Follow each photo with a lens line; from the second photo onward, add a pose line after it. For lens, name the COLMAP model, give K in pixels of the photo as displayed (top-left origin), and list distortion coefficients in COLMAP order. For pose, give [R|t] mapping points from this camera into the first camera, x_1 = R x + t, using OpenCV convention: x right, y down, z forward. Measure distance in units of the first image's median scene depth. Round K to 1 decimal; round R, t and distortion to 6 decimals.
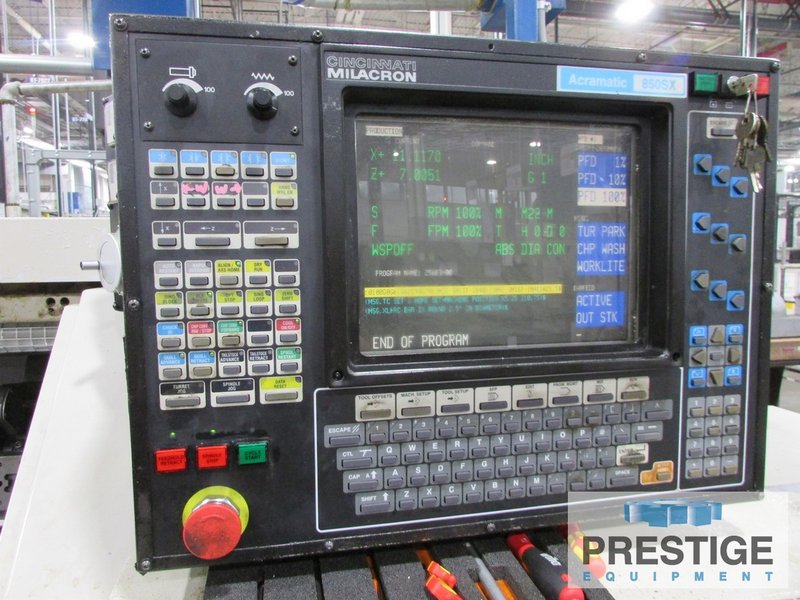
lens RADIAL K [[579.2, 0, 406.7], [0, 579.2, 301.2], [0, 0, 1]] dist [-0.046755, 0.030642]
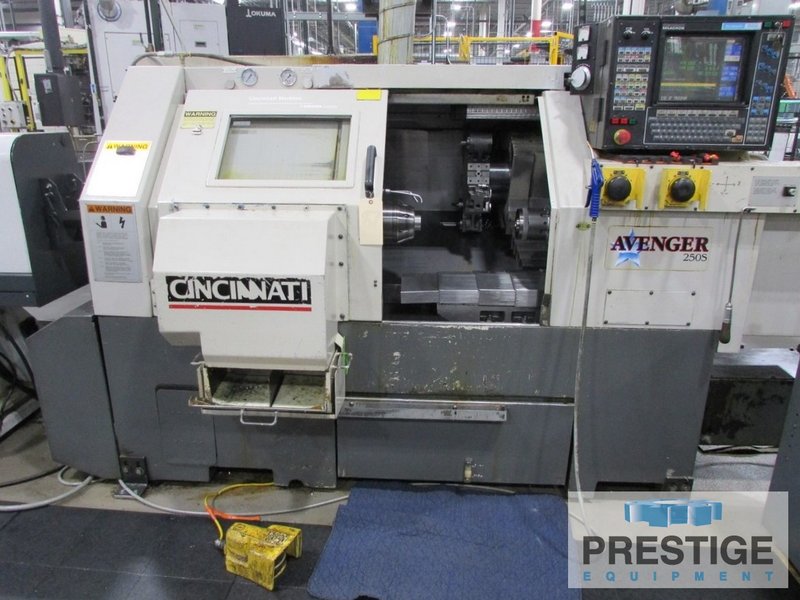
lens RADIAL K [[579.2, 0, 406.7], [0, 579.2, 298.9], [0, 0, 1]] dist [-0.046755, 0.030642]
pose [[0.964242, 0.092722, -0.248272, -0.634487], [-0.034800, 0.972986, 0.228224, 0.572897], [0.262727, -0.211424, 0.941422, -3.404128]]
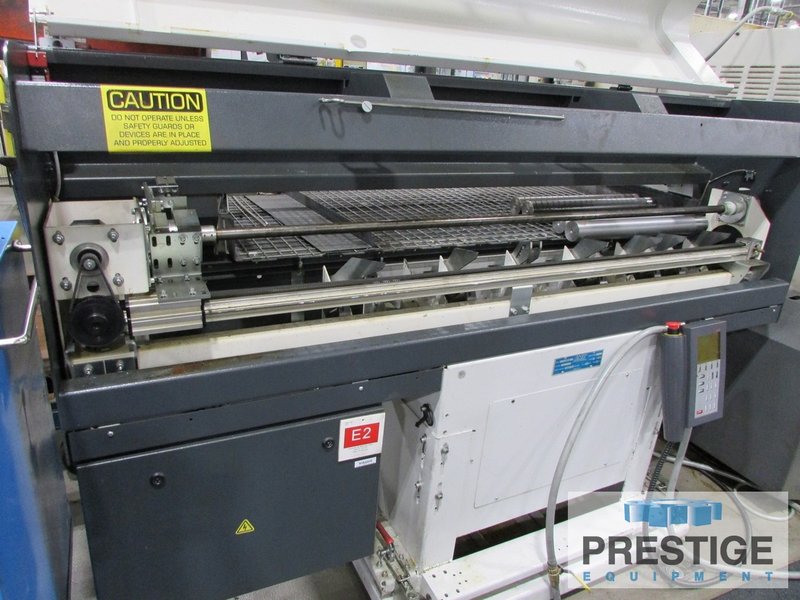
lens RADIAL K [[579.2, 0, 400.5], [0, 579.2, 303.7], [0, 0, 1]] dist [-0.046755, 0.030642]
pose [[0.964663, -0.019199, 0.262786, -8.245693], [-0.062522, 0.952178, 0.299077, 0.712733], [-0.255961, -0.304939, 0.917331, -2.591700]]
